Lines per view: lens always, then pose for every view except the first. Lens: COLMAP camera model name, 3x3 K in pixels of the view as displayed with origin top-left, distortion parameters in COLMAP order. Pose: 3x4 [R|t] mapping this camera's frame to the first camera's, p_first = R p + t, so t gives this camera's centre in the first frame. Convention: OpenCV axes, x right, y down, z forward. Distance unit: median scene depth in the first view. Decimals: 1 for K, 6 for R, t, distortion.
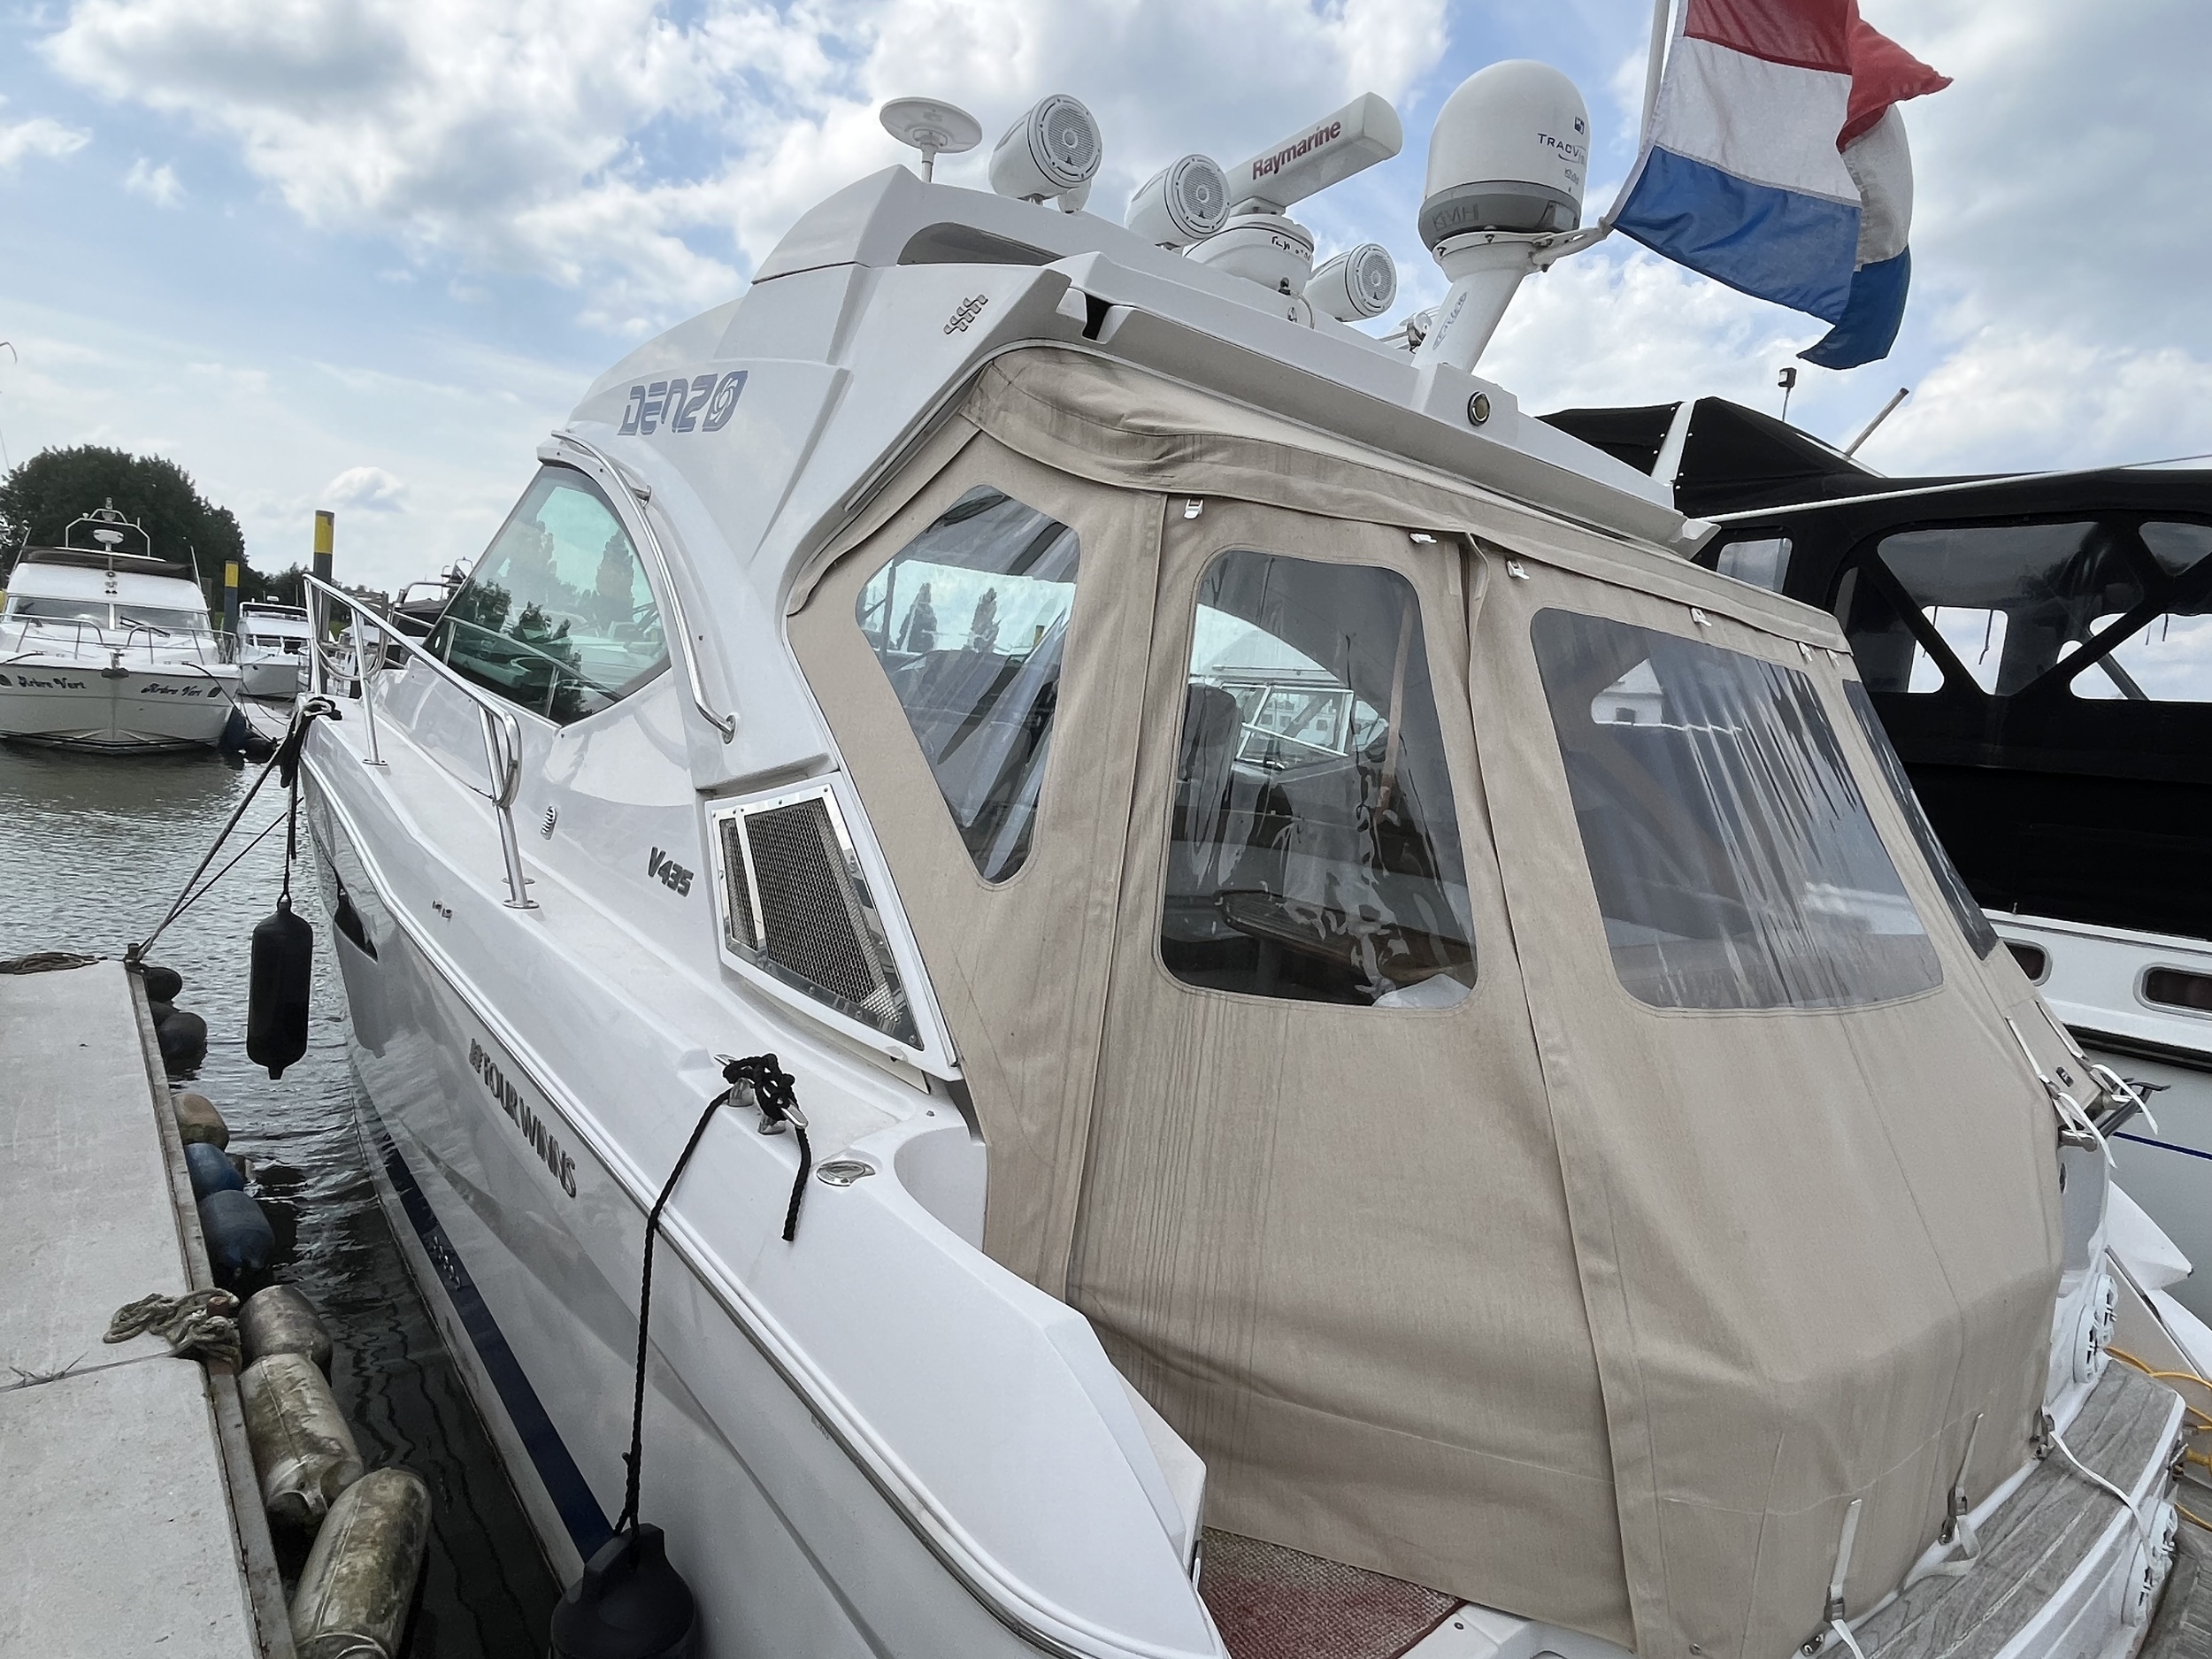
lens RADIAL K [[1231.0, 0, 1106.0], [0, 1231.0, 829.5], [0, 0, 1]] dist [0.017456, 0.000893]
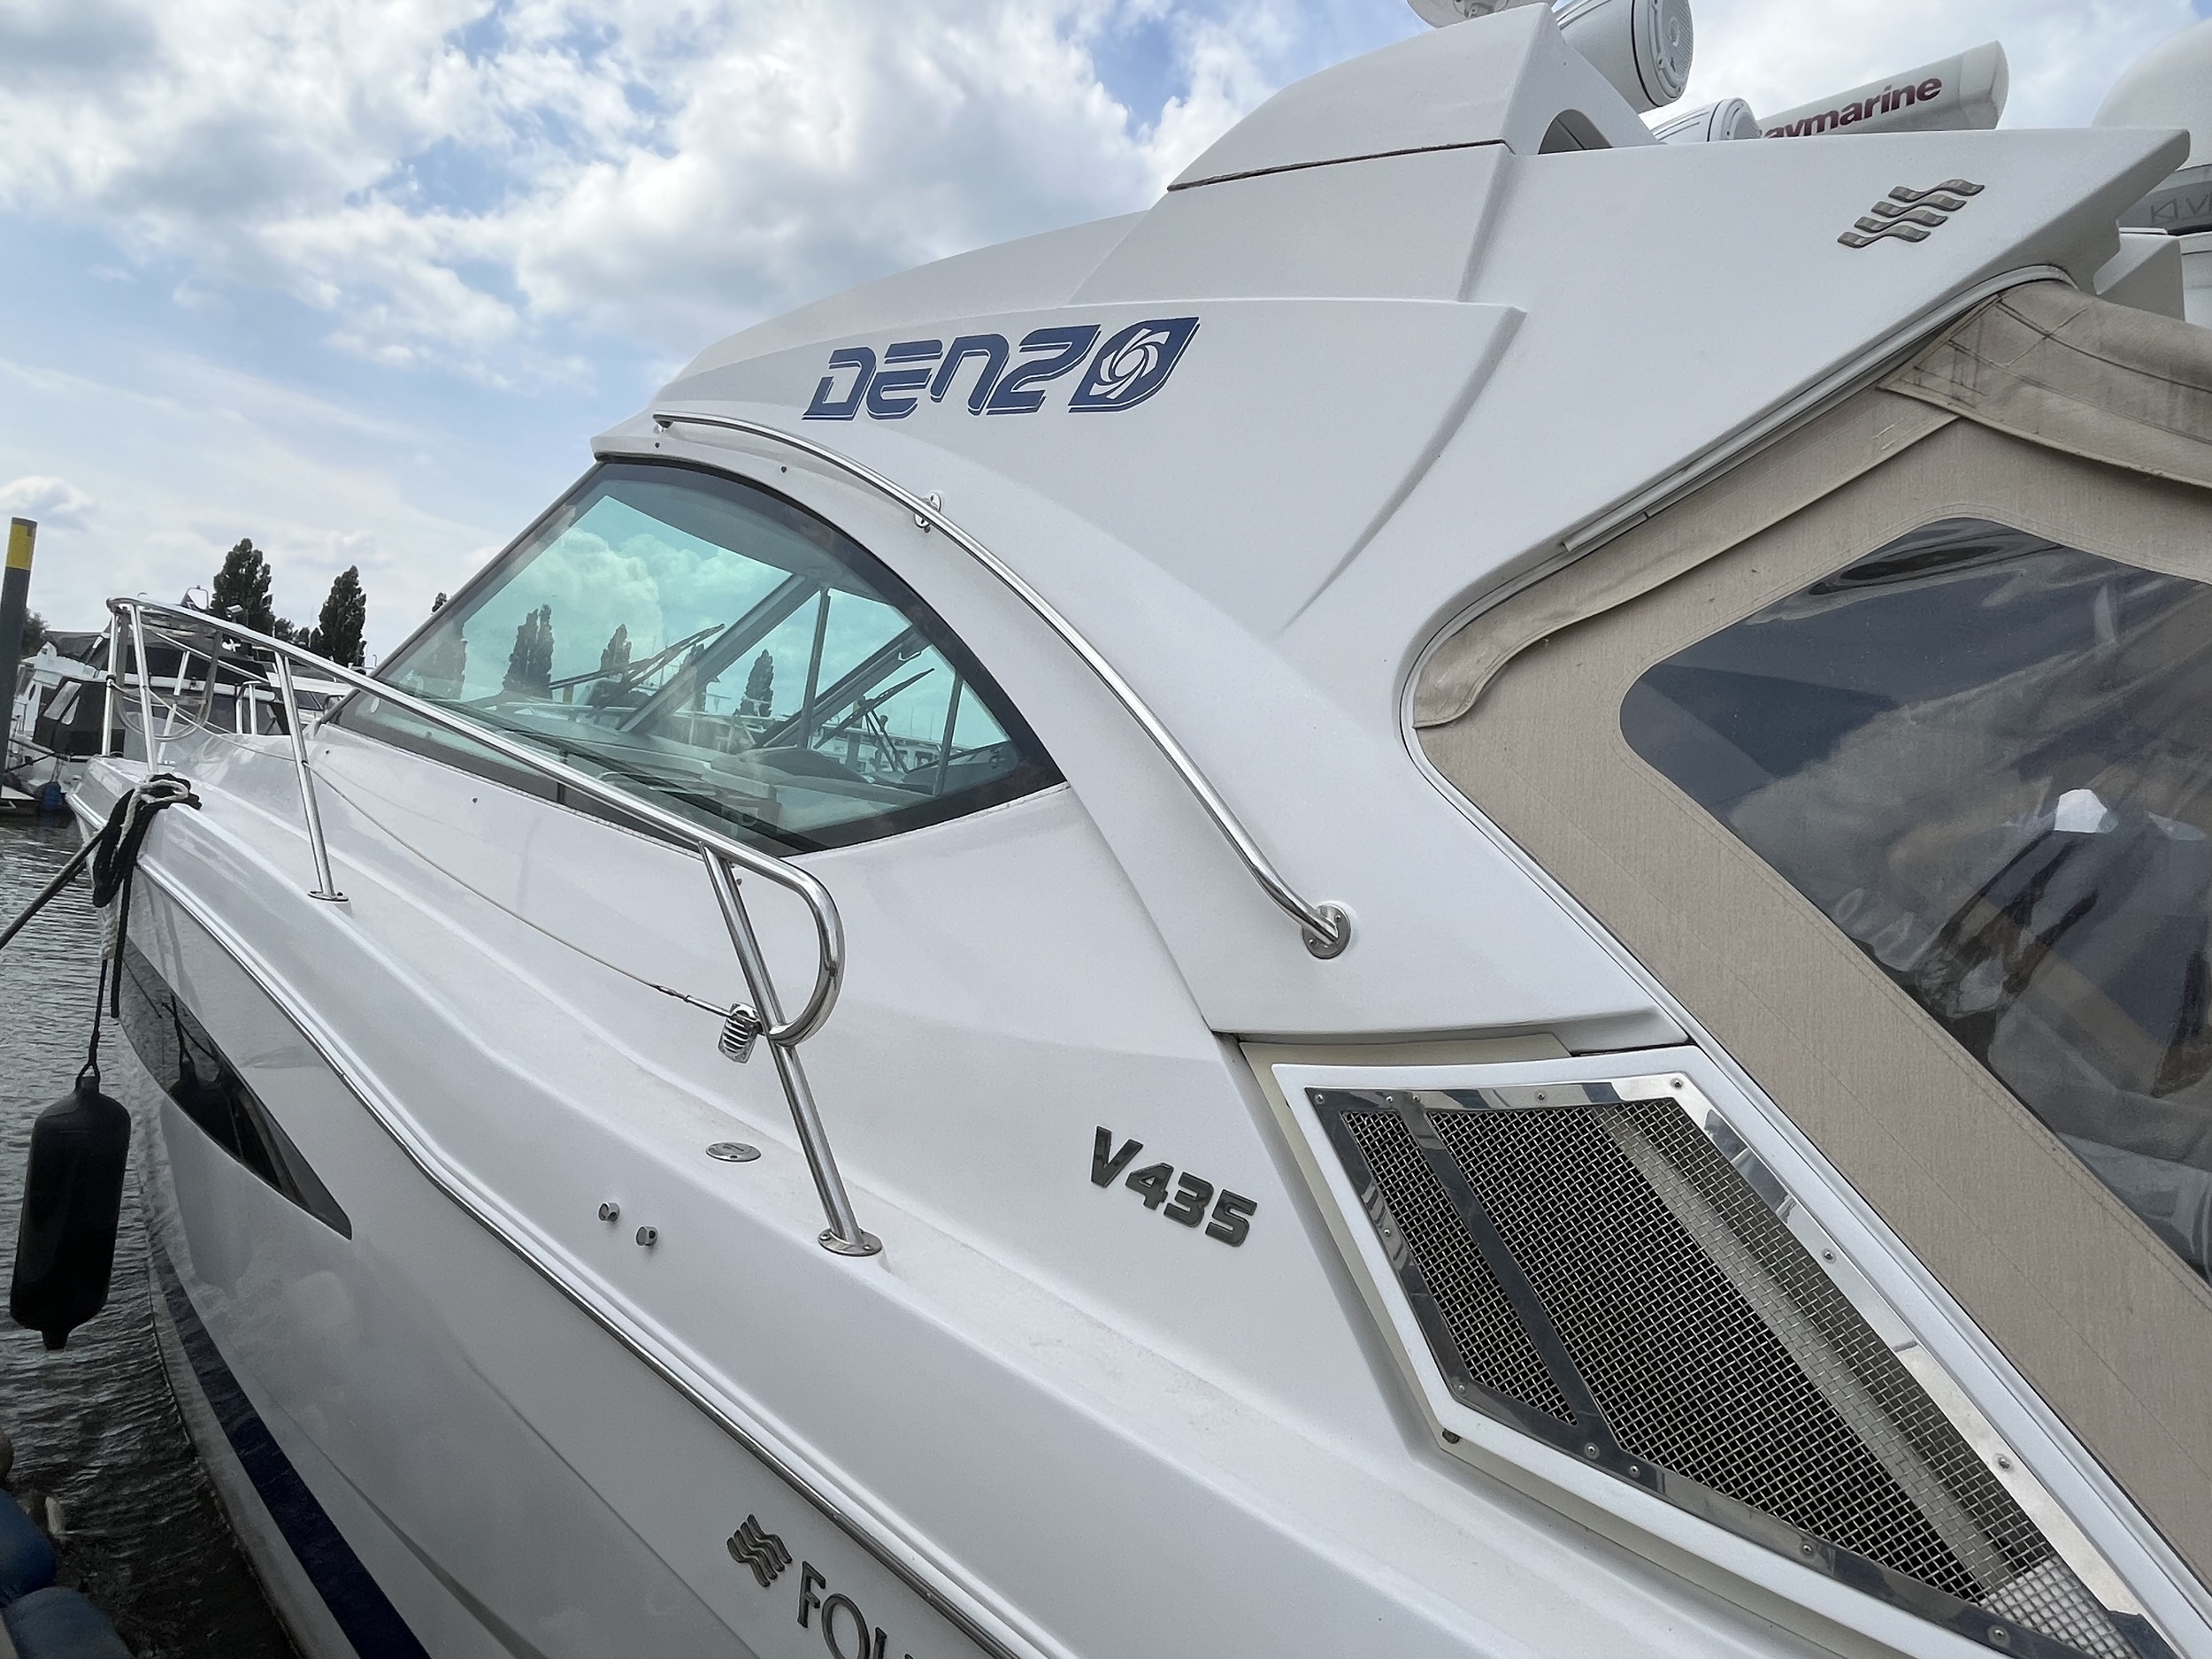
lens RADIAL K [[1216.6, 0, 1131.1], [0, 1216.6, 836.6], [0, 0, 1]] dist [0.001844, 0.001834]
pose [[0.980561, 0.028968, 0.194063, -0.243046], [-0.018663, 0.998327, -0.054725, -0.045491], [-0.195324, 0.050039, 0.979461, 0.241173]]
